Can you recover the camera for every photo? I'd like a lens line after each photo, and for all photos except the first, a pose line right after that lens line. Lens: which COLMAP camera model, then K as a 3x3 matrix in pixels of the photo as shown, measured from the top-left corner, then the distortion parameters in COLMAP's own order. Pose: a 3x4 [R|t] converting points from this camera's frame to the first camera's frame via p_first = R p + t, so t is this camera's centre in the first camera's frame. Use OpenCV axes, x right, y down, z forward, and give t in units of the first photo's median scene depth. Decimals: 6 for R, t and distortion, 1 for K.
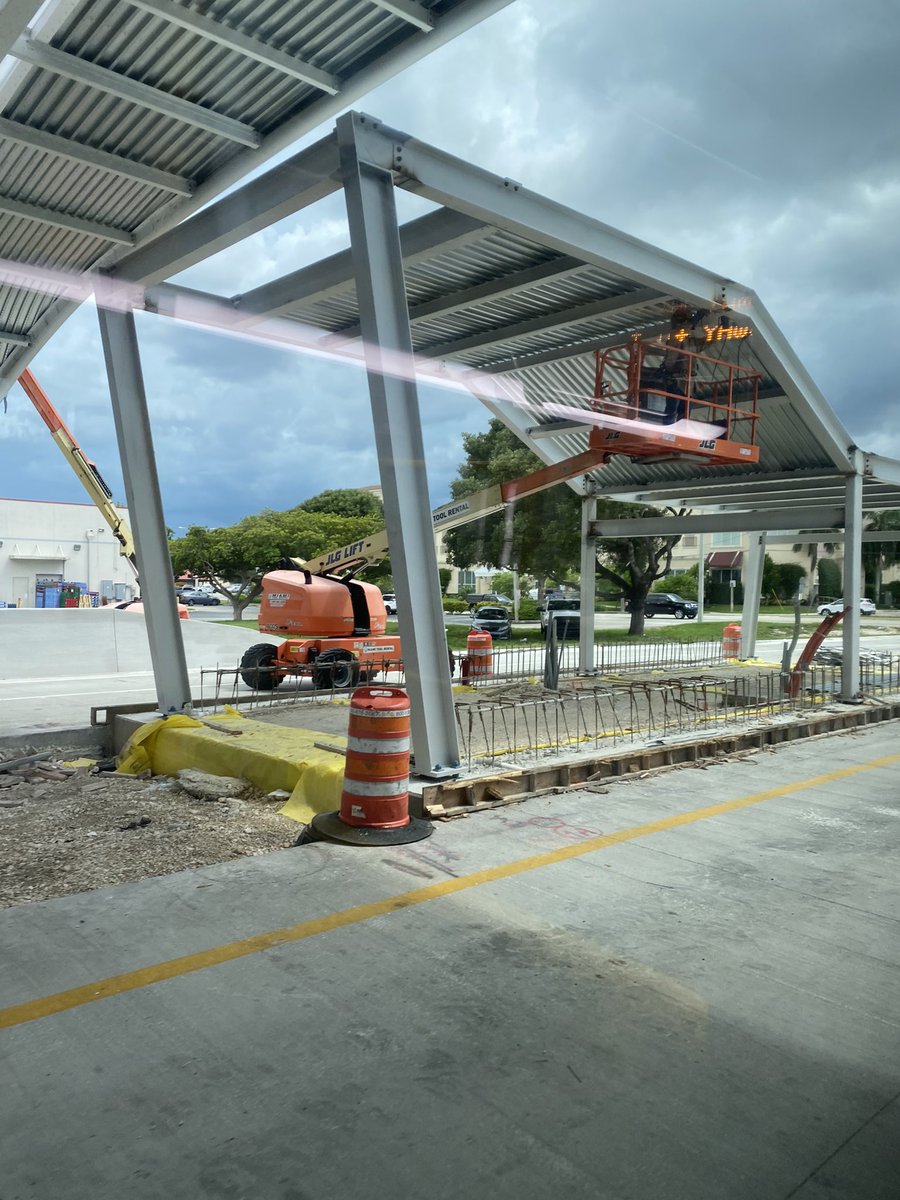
lens RADIAL K [[873.6, 0, 450.0], [0, 873.6, 600.0], [0, 0, 1]] dist [0.030710, 0.003251]
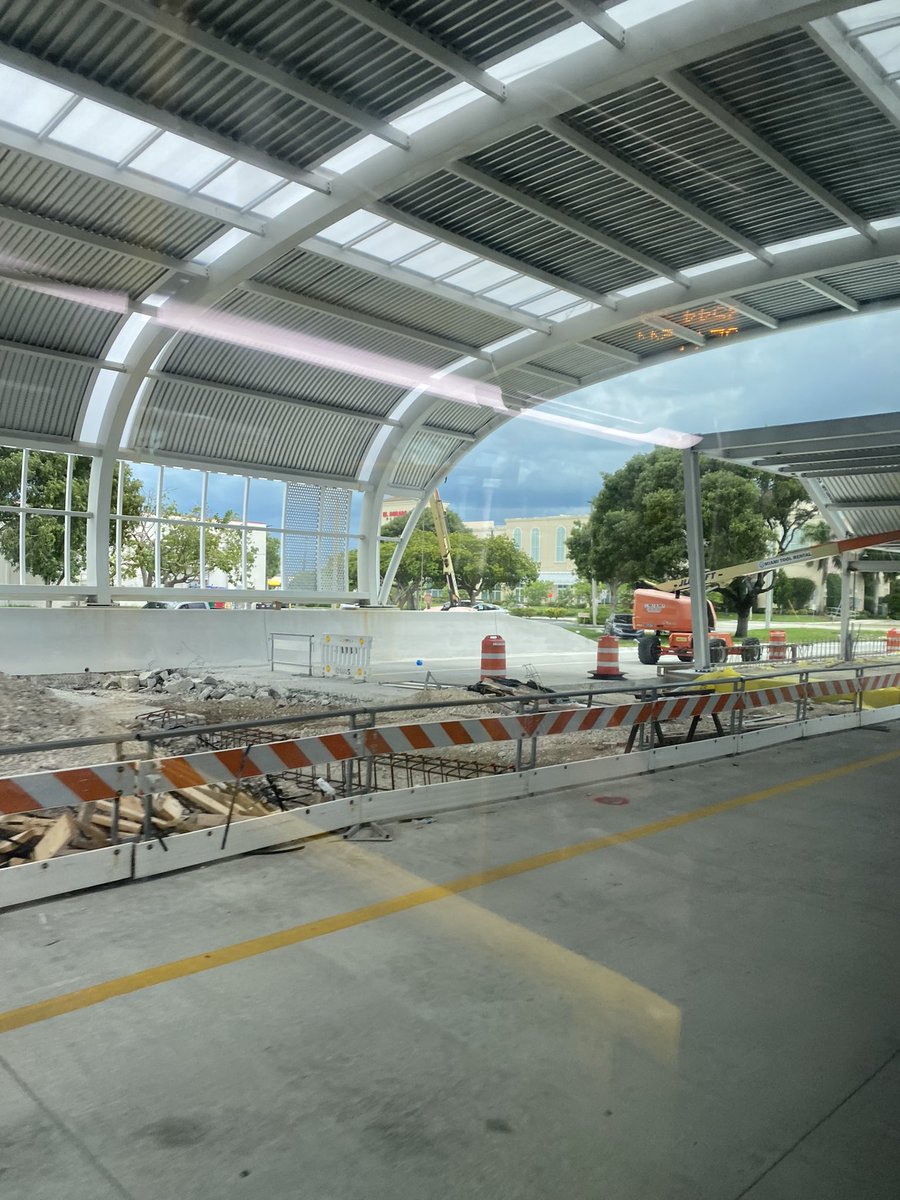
lens RADIAL K [[901.4, 0, 448.4], [0, 901.4, 619.4], [0, 0, 1]] dist [-0.001423, -0.010050]
pose [[0.998923, 0.003765, 0.046242, -0.073028], [-0.004260, 0.999935, 0.010607, 0.000306], [-0.046199, -0.010793, 0.998874, -0.068062]]
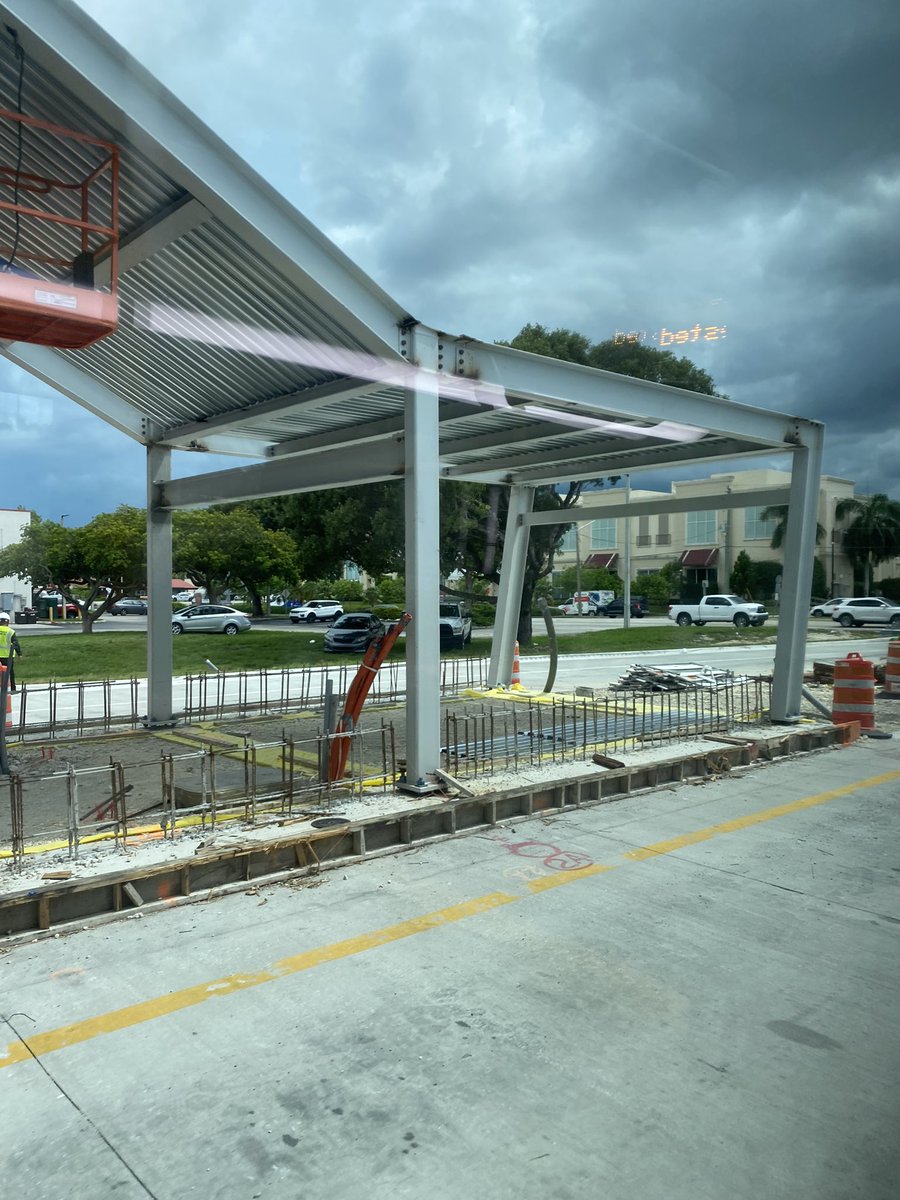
lens RADIAL K [[873.6, 0, 450.0], [0, 873.6, 600.0], [0, 0, 1]] dist [0.030710, 0.003251]
pose [[0.999670, -0.013889, -0.021602, 0.051017], [0.013767, 0.999889, -0.005778, 0.000151], [0.021680, 0.005478, 0.999750, 0.047817]]
